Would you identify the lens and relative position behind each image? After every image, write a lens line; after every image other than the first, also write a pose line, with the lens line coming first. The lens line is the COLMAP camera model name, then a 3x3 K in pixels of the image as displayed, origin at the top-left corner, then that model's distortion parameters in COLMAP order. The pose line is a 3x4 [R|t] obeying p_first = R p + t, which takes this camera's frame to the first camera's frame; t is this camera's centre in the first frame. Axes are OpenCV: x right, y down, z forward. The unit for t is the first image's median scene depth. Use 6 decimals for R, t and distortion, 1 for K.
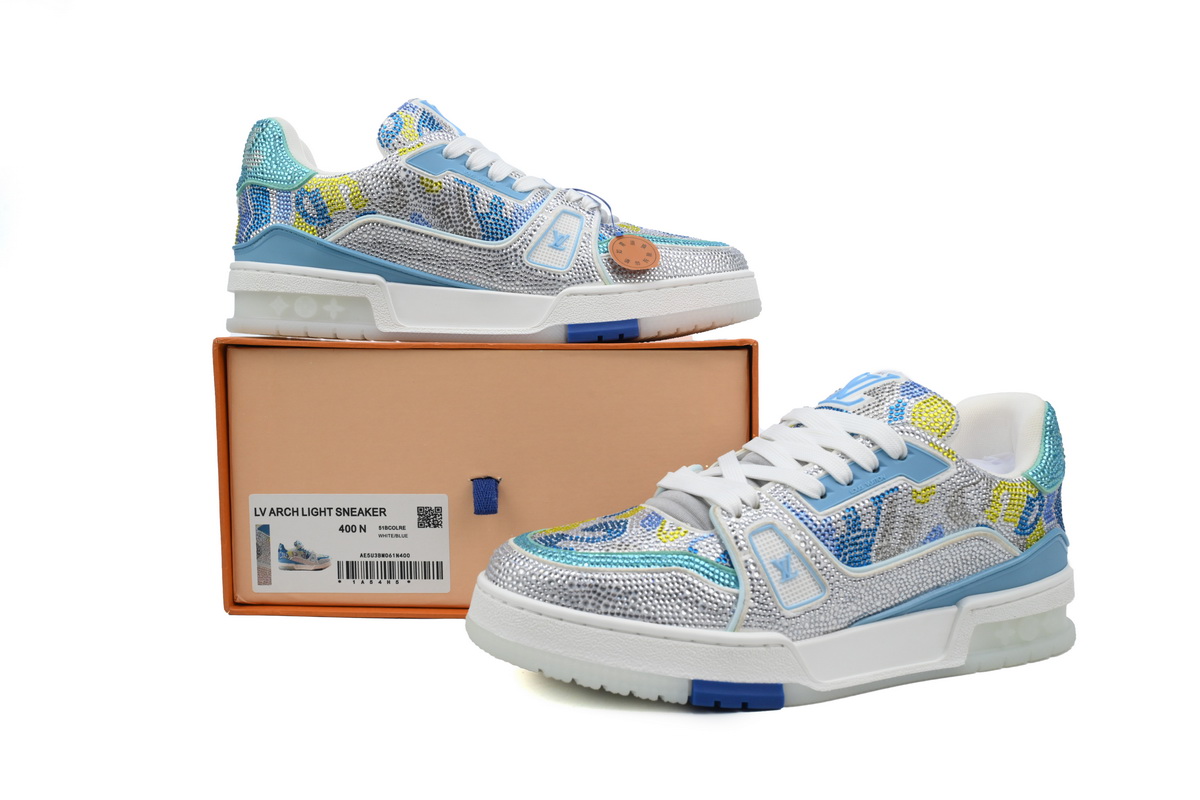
lens RADIAL K [[1006.0, 0, 600.0], [0, 1006.0, 400.0], [0, 0, 1]] dist [-0.006732, -0.000148]
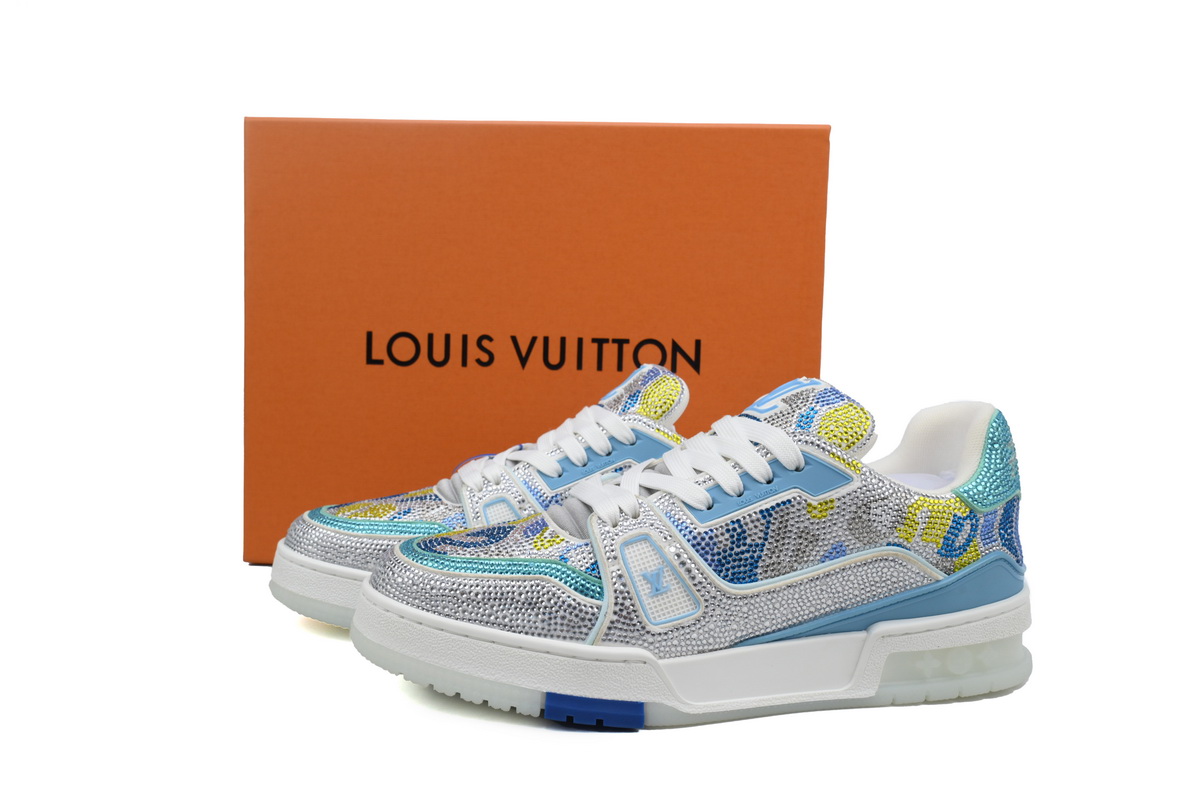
lens RADIAL K [[1006.0, 0, 600.0], [0, 1006.0, 400.0], [0, 0, 1]] dist [-0.006732, -0.000148]
pose [[0.983465, 0.010620, -0.180789, 0.293391], [-0.011961, 0.999908, -0.006328, 0.001527], [0.180705, 0.008386, 0.983502, 0.048737]]
